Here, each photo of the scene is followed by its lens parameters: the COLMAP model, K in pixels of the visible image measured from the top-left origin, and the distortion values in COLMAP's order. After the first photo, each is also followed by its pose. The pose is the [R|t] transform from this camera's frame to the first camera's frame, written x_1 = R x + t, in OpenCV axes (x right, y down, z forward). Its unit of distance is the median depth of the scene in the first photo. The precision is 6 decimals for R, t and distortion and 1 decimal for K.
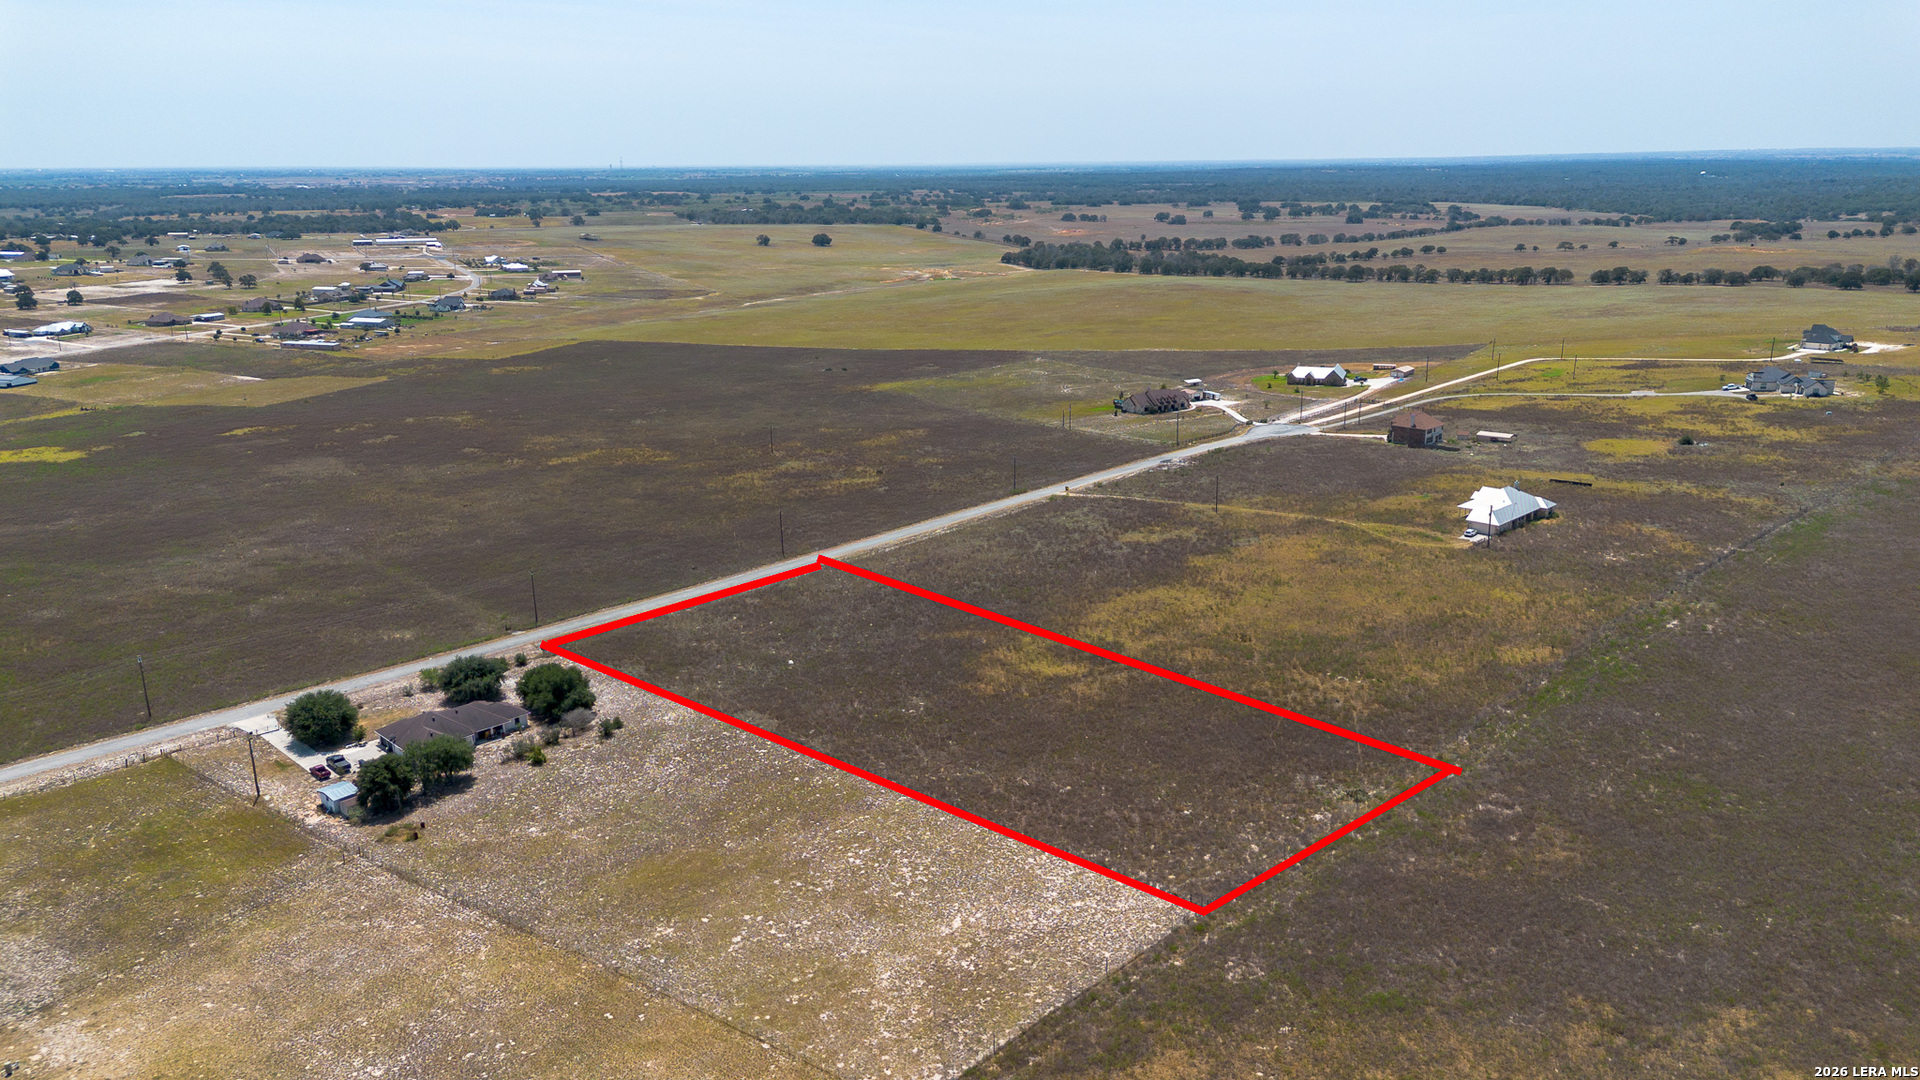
lens RADIAL K [[1357.0, 0, 955.6], [0, 1357.0, 545.6], [0, 0, 1]] dist [0.080481, -0.049476]
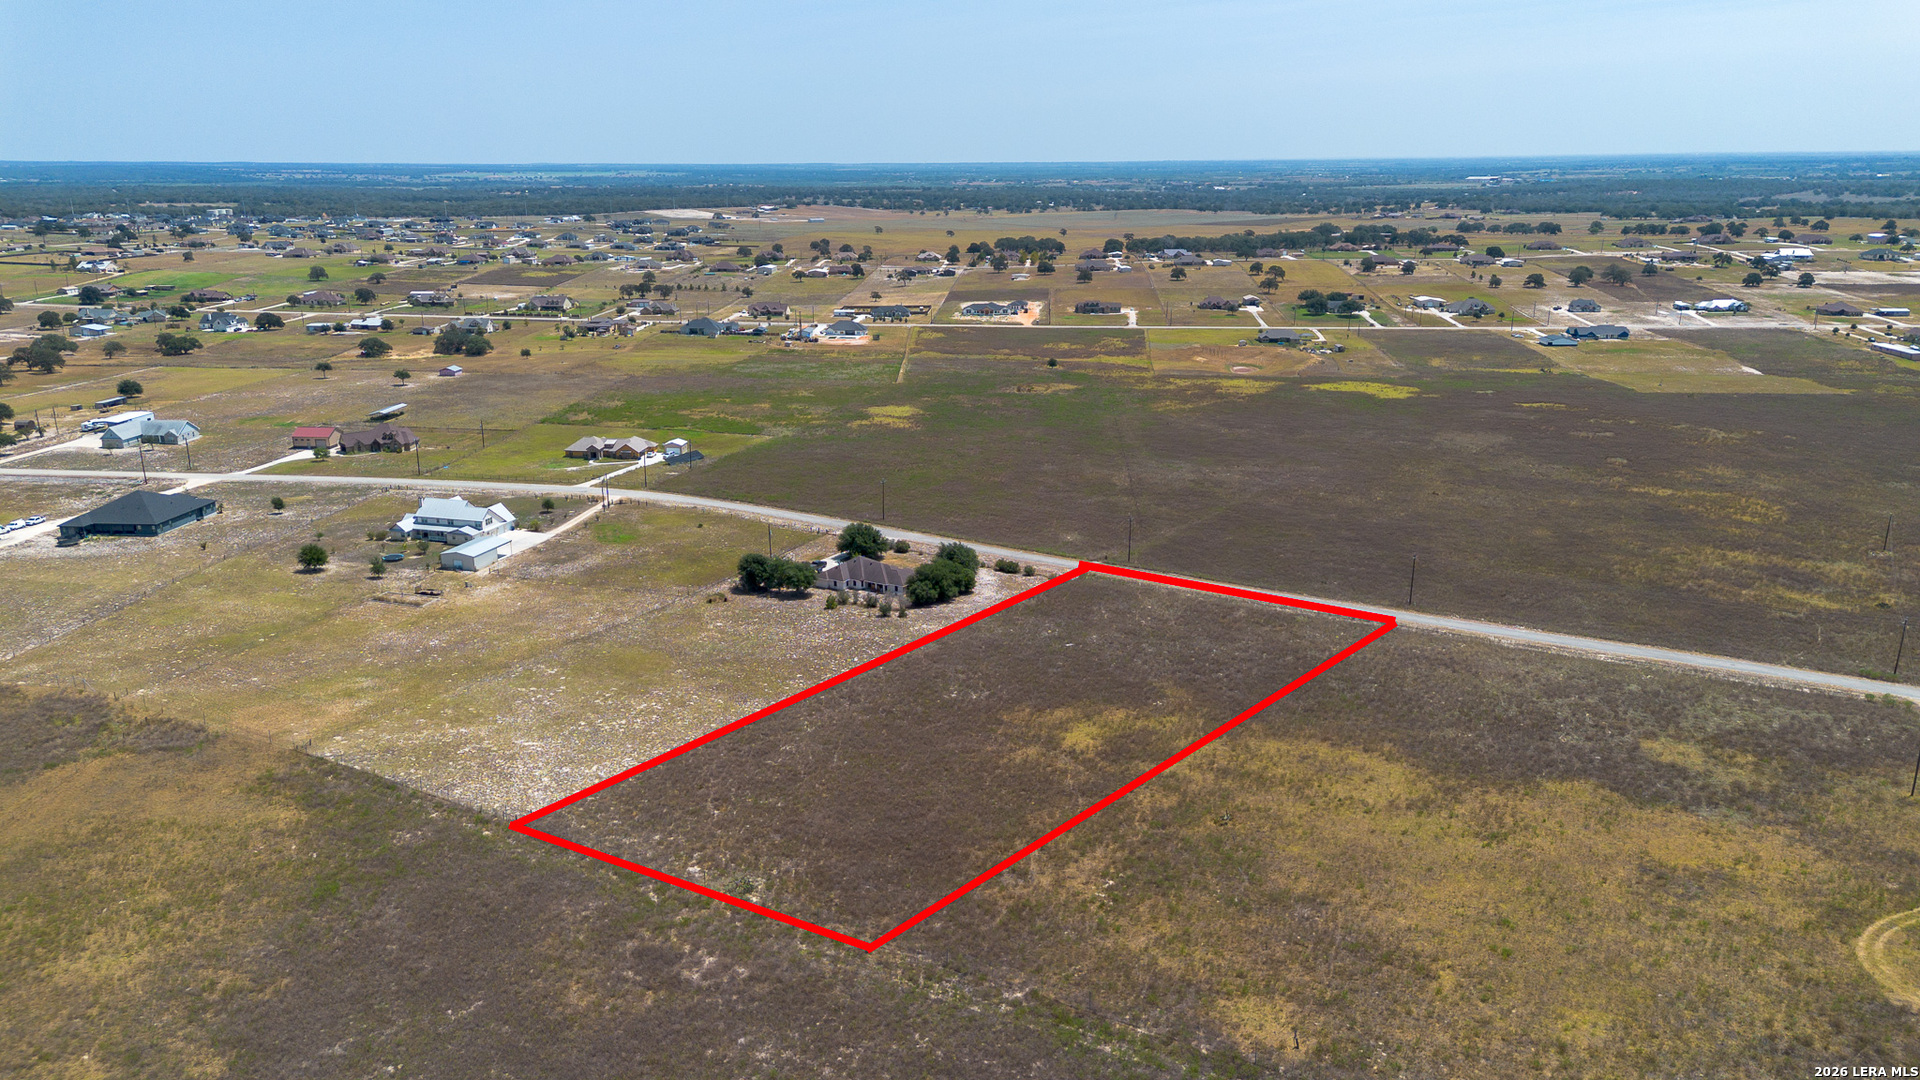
lens RADIAL K [[1357.0, 0, 957.7], [0, 1357.0, 536.3], [0, 0, 1]] dist [0.080481, -0.049476]
pose [[0.226422, 0.272056, -0.935264, 0.721146], [-0.264556, 0.941282, 0.209759, -0.166684], [0.937413, 0.199935, 0.285101, 0.555735]]
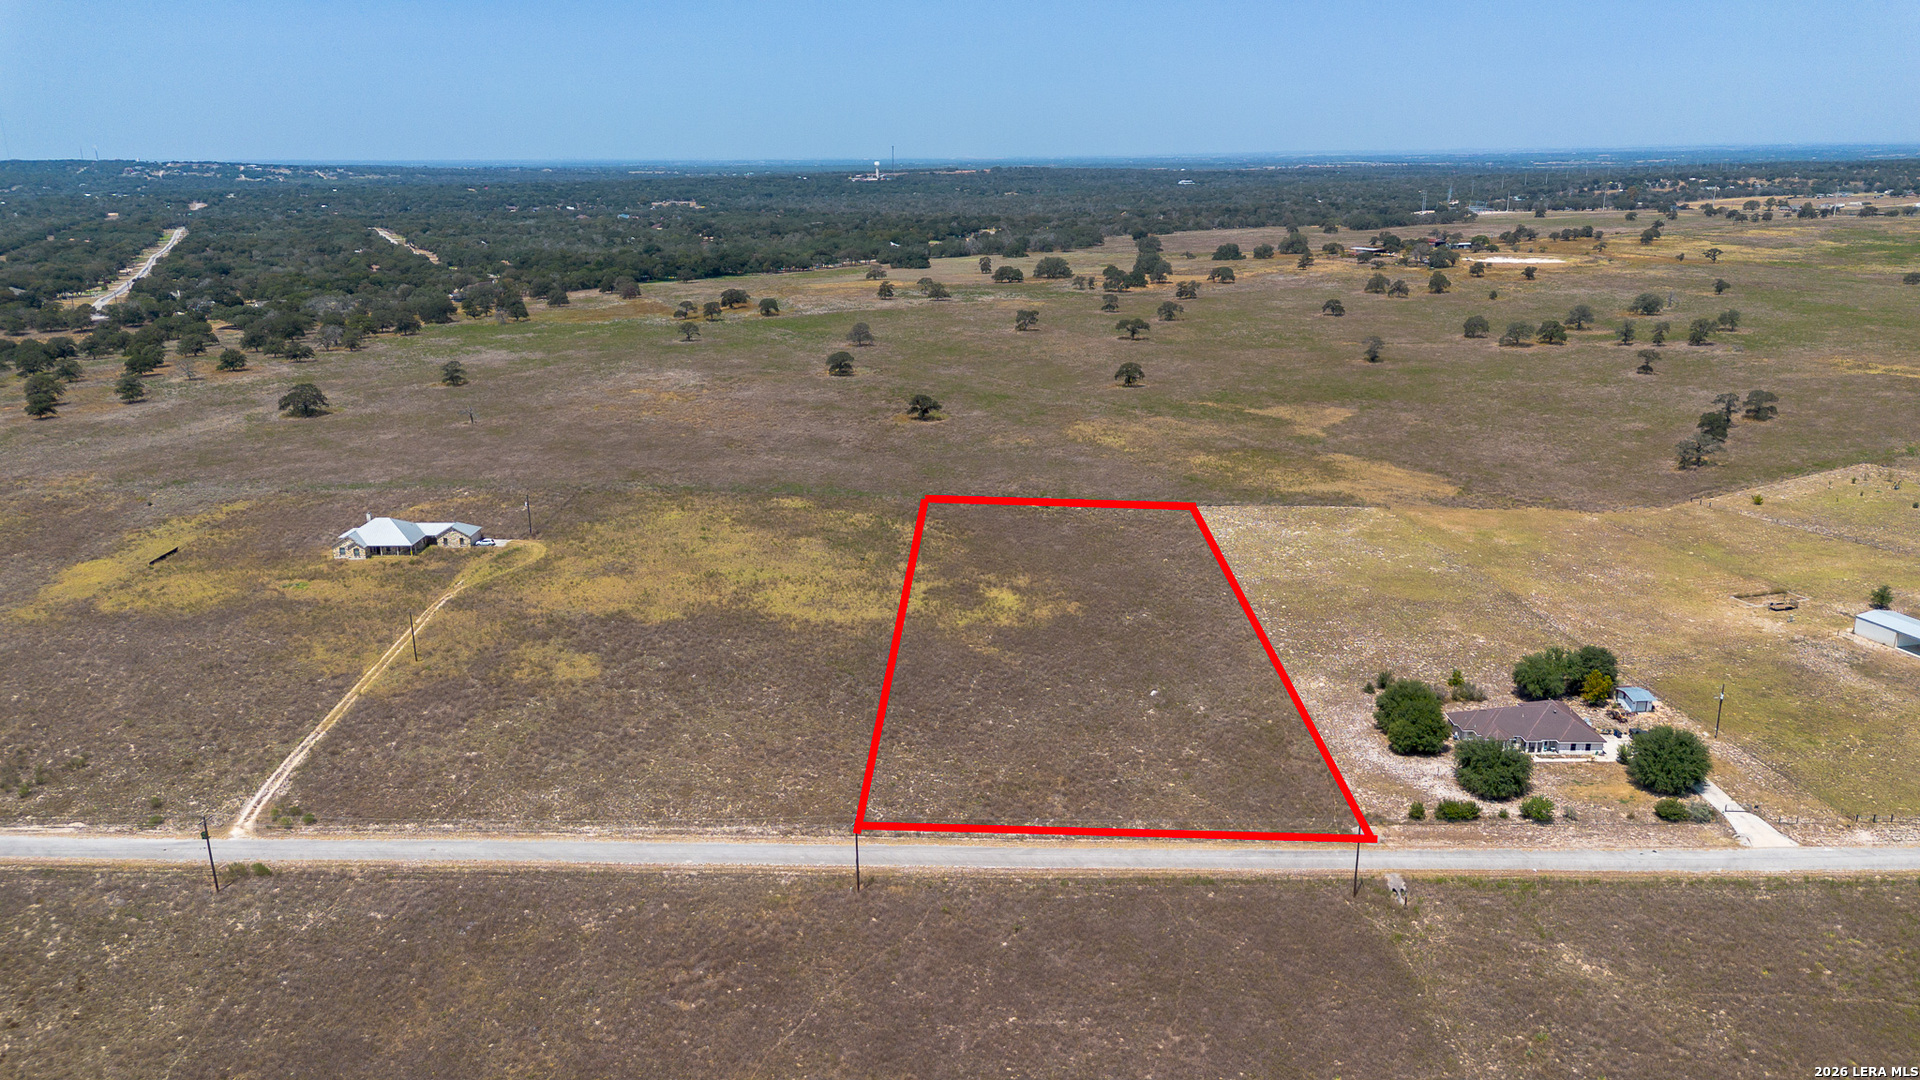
lens RADIAL K [[1357.0, 0, 955.8], [0, 1357.0, 546.6], [0, 0, 1]] dist [0.080481, -0.049476]
pose [[-0.706142, -0.181400, 0.684439, -0.587471], [0.209036, 0.870136, 0.446281, -0.406841], [-0.676511, 0.458211, -0.576521, 1.439006]]
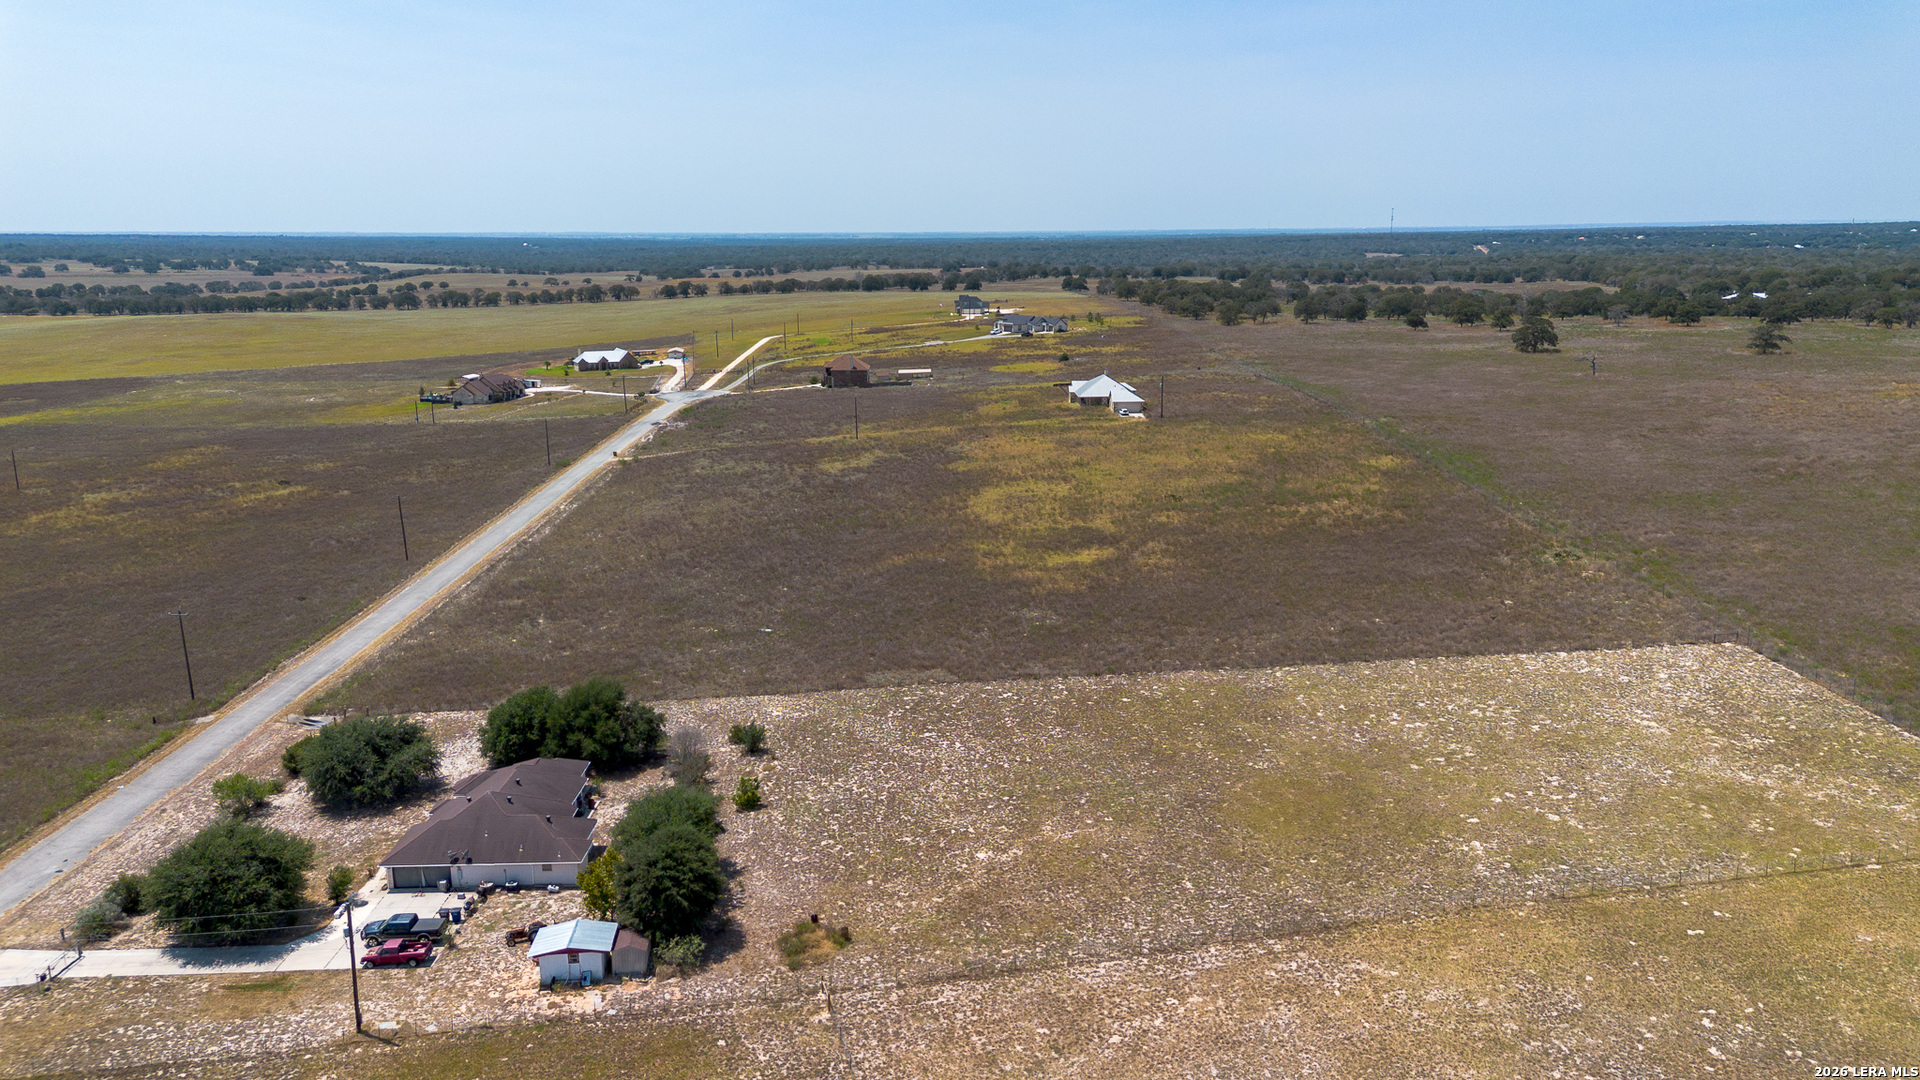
lens RADIAL K [[1357.0, 0, 958.0], [0, 1357.0, 544.9], [0, 0, 1]] dist [0.080481, -0.049476]
pose [[0.691844, -0.157822, 0.704588, -0.486001], [0.196038, 0.980223, 0.027070, 0.039515], [-0.694925, 0.119398, 0.709101, 0.393970]]
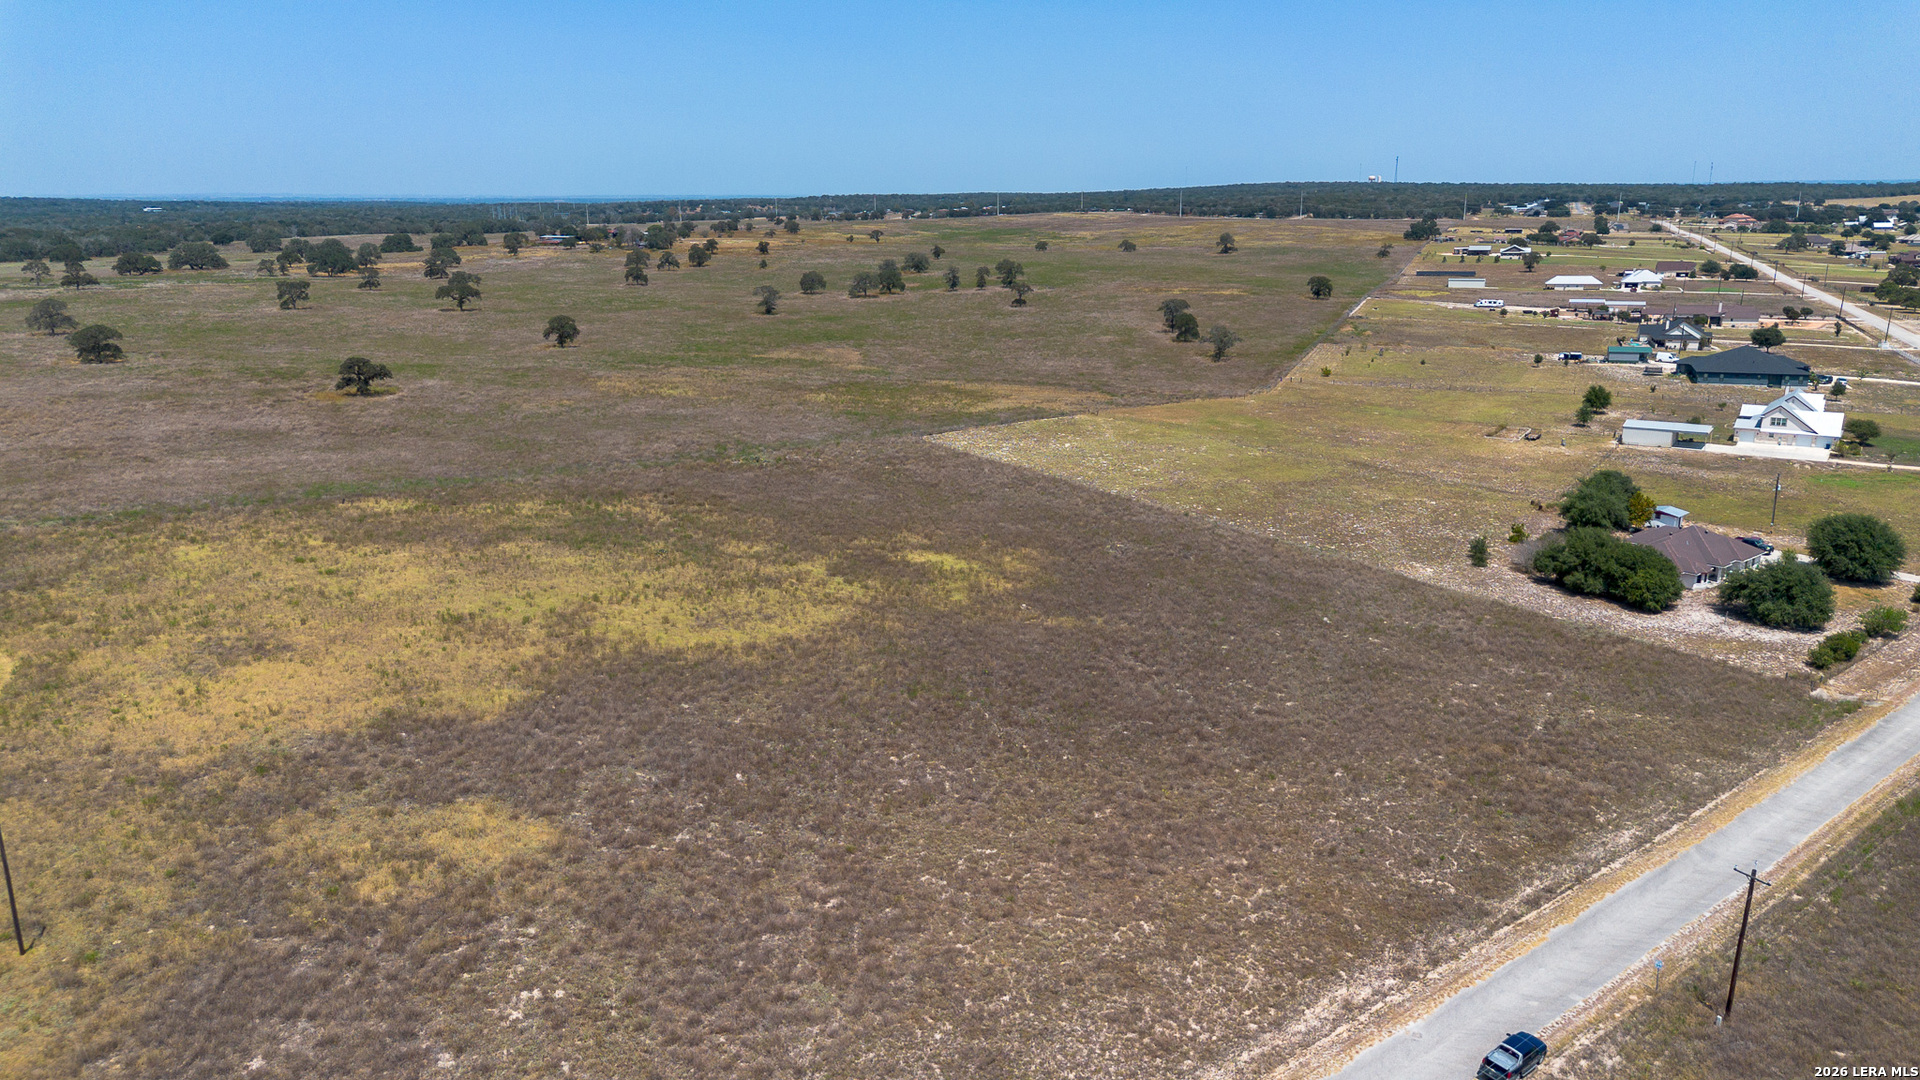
lens RADIAL K [[1357.0, 0, 956.3], [0, 1357.0, 559.7], [0, 0, 1]] dist [0.080481, -0.049476]
pose [[-0.996636, -0.001373, 0.081949, 0.000424], [0.041195, 0.855993, 0.515344, -0.253771], [-0.070855, 0.516986, -0.853056, 1.406377]]
